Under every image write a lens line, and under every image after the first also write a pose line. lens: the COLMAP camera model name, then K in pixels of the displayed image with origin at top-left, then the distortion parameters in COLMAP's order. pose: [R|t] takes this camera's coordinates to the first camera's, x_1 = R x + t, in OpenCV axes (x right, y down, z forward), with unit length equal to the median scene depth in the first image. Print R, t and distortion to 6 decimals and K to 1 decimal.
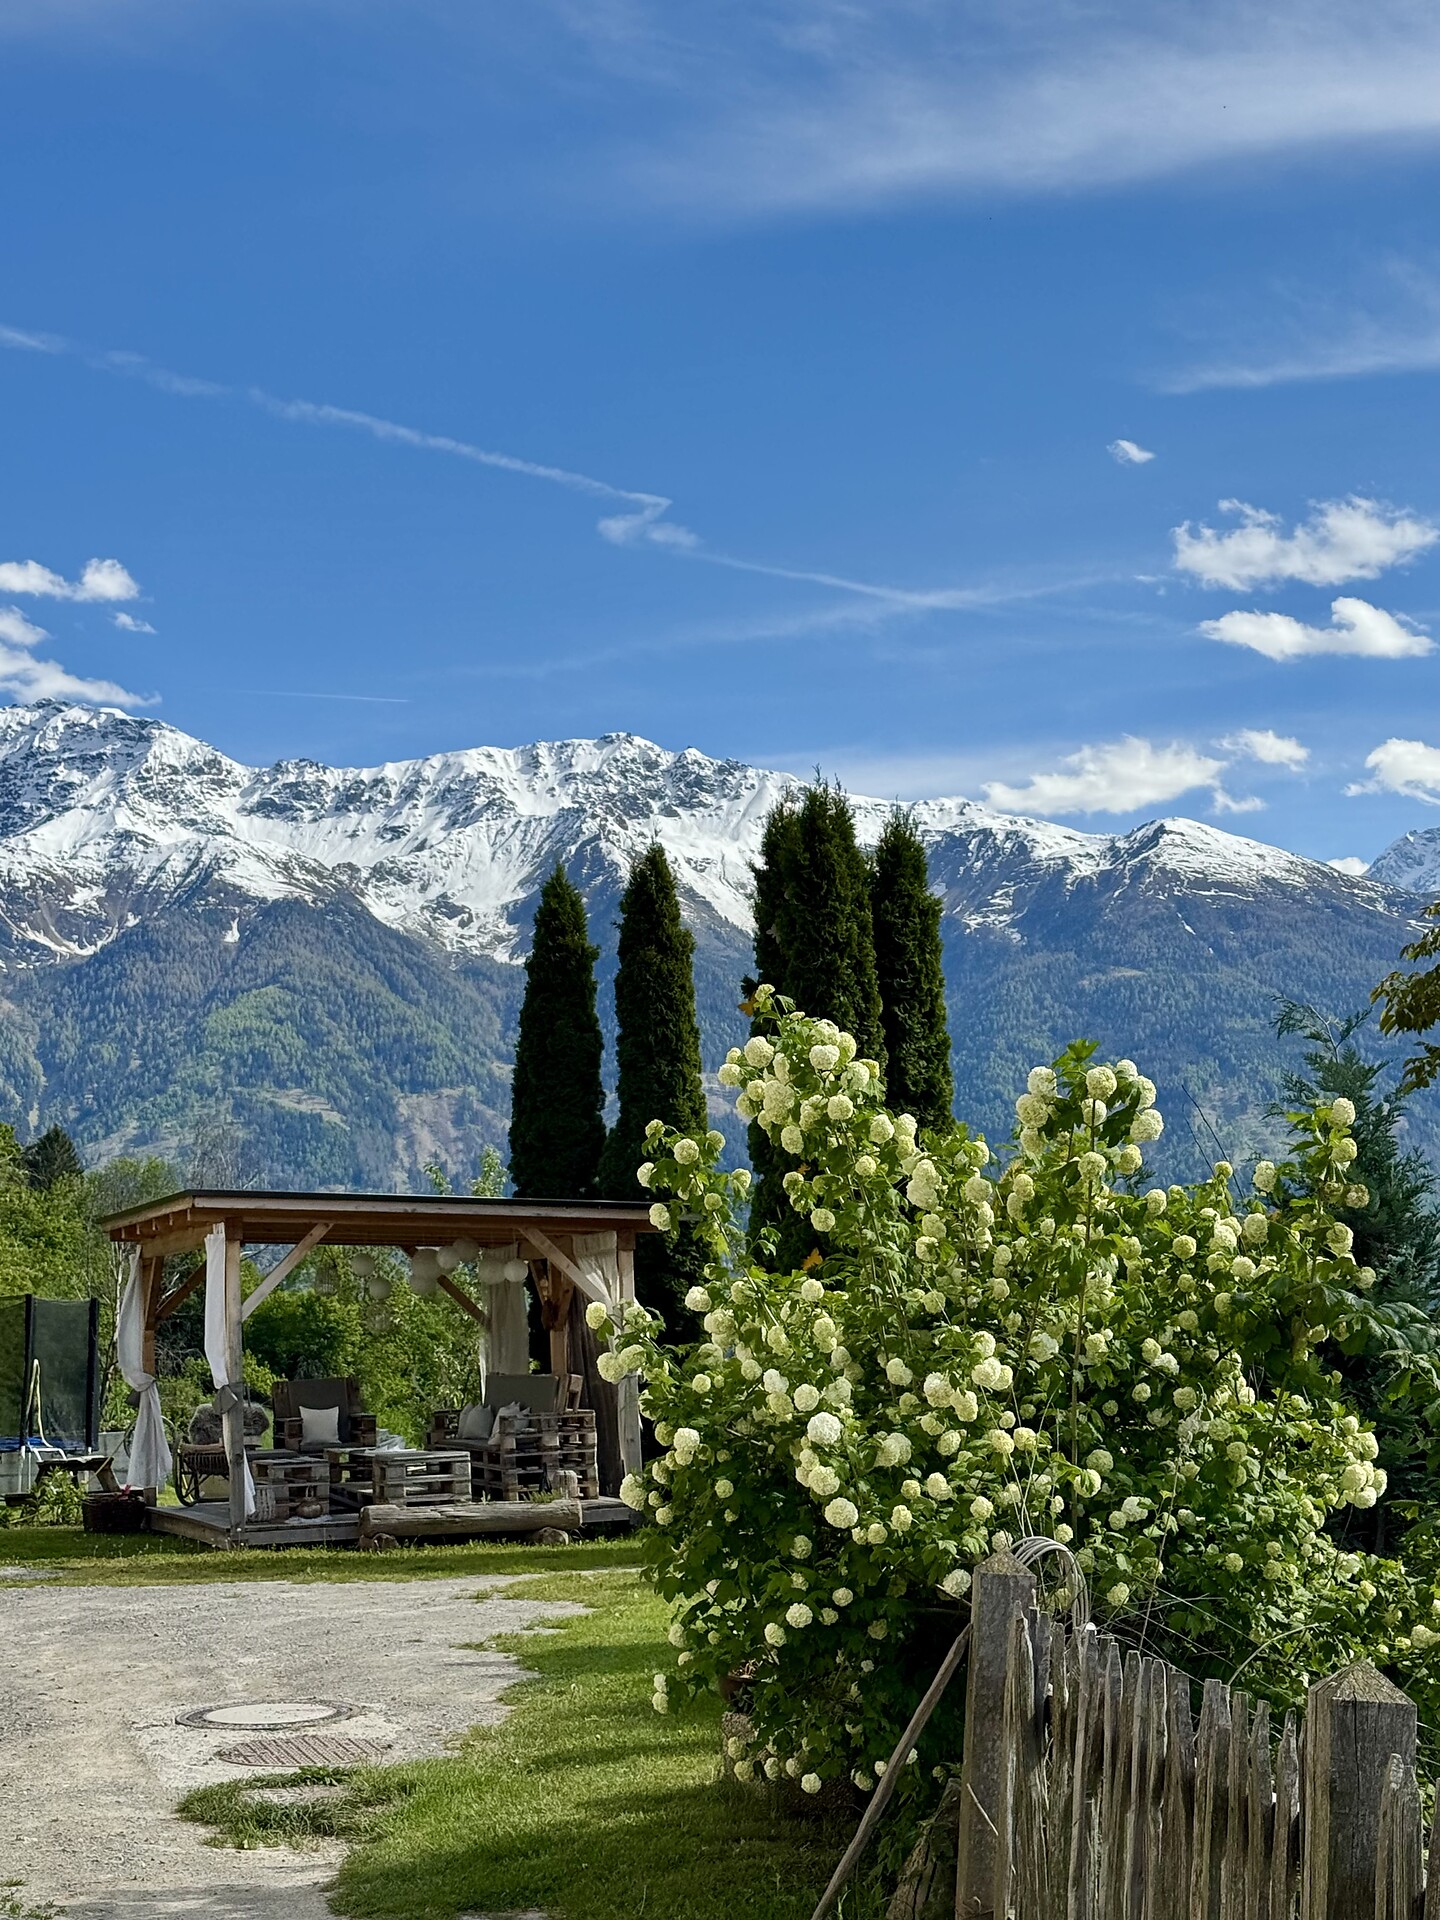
lens RADIAL K [[3063.3, 0, 714.6], [0, 3063.3, 965.5], [0, 0, 1]] dist [0.213098, 0.000000]
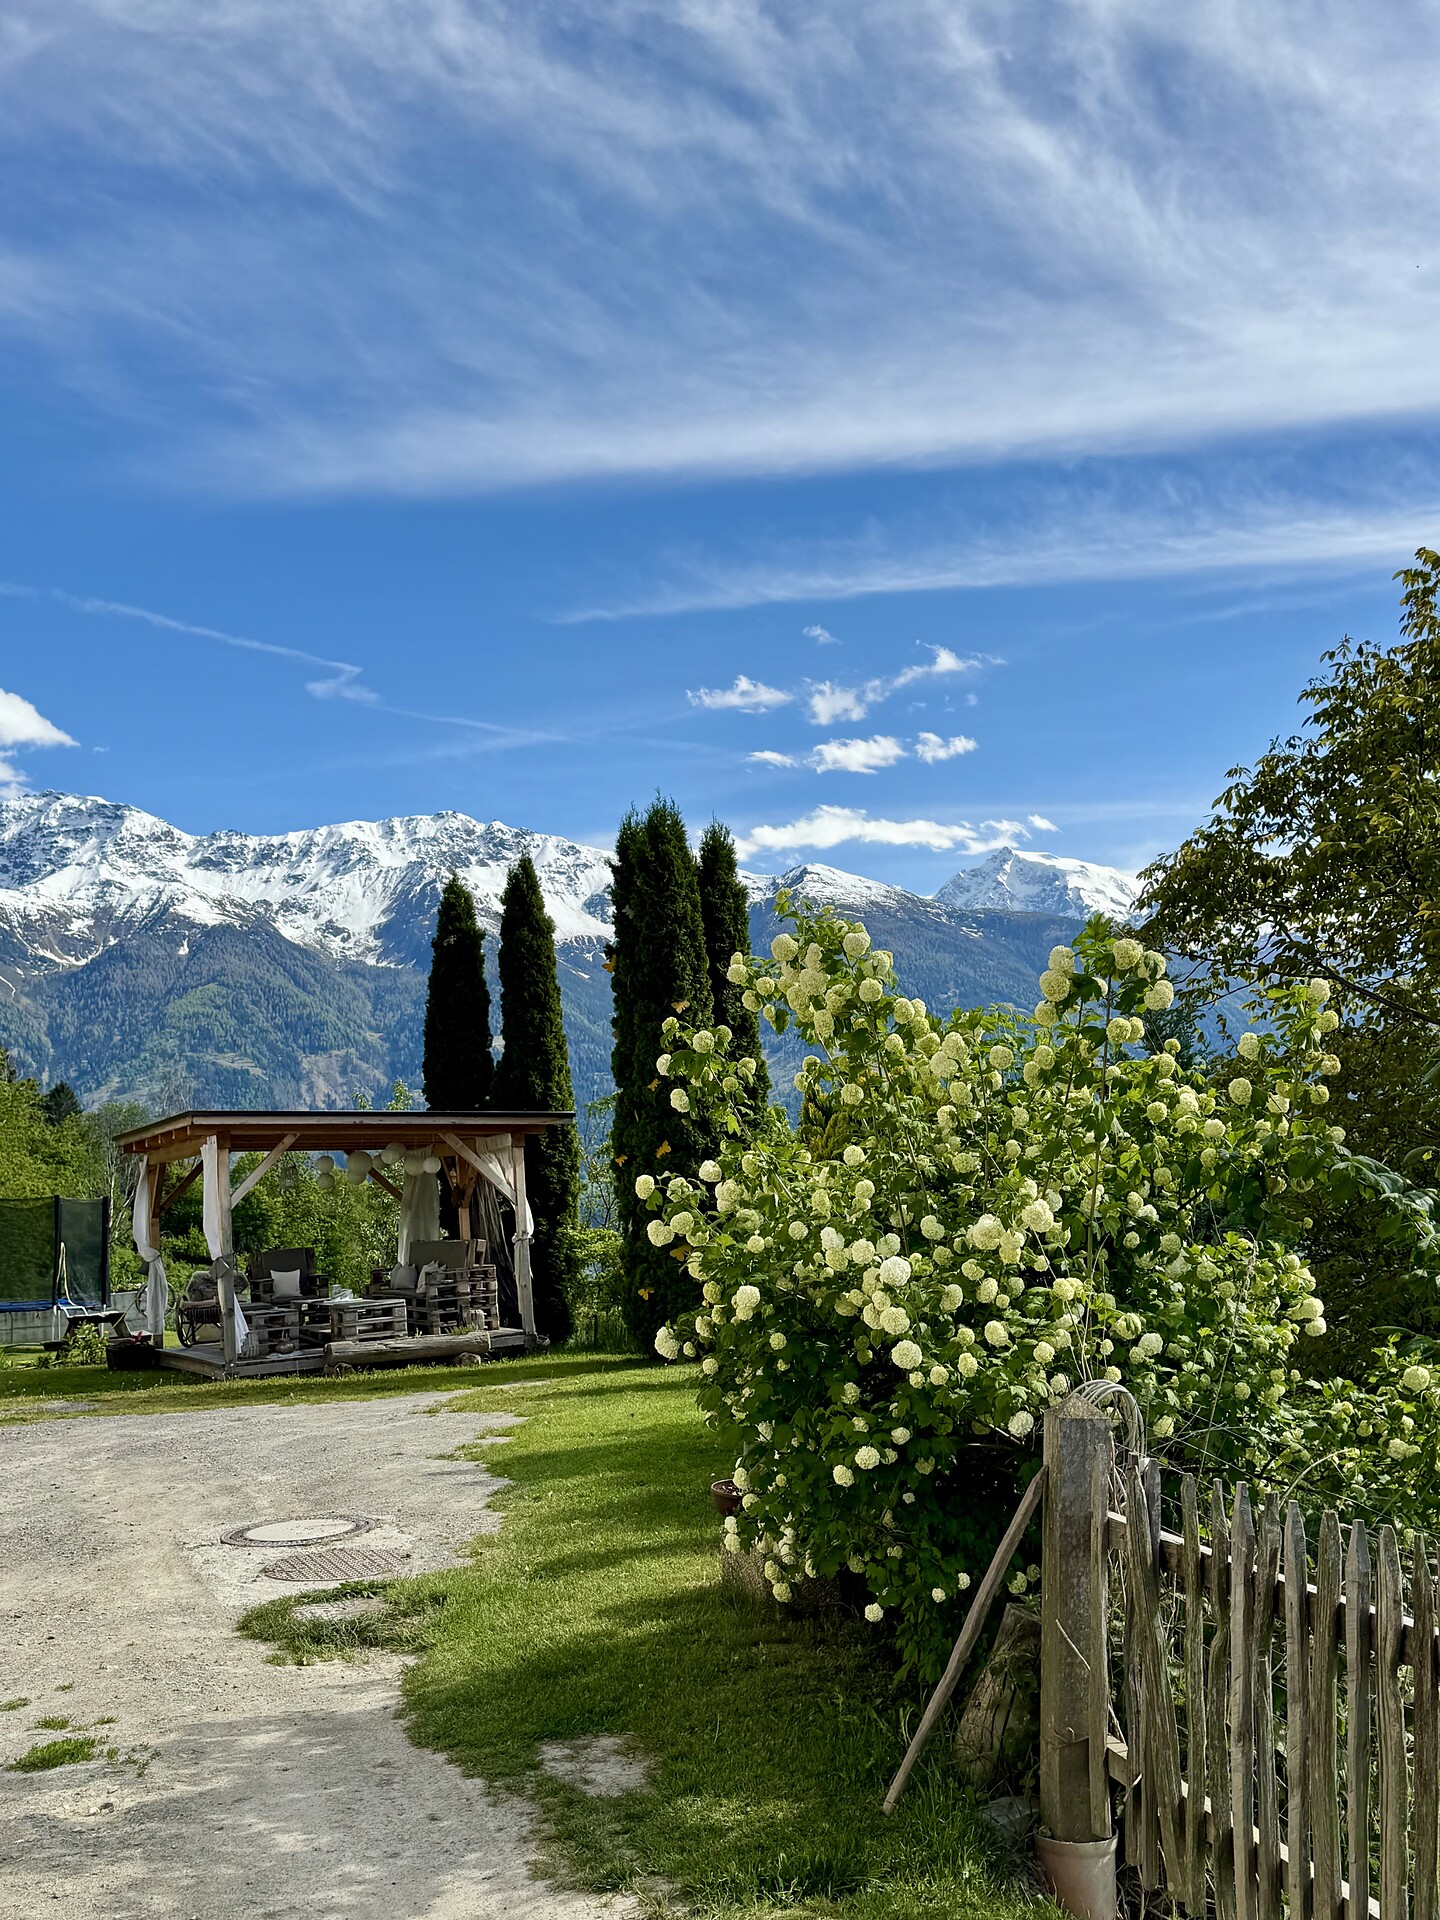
lens RADIAL K [[2011.9, 0, 727.0], [0, 2011.9, 958.7], [0, 0, 1]] dist [0.167250, 0.000000]
pose [[0.994249, -0.017821, 0.105595, -0.031121], [0.018066, 0.999836, -0.001367, 0.012358], [-0.105554, 0.003267, 0.994408, 0.101370]]
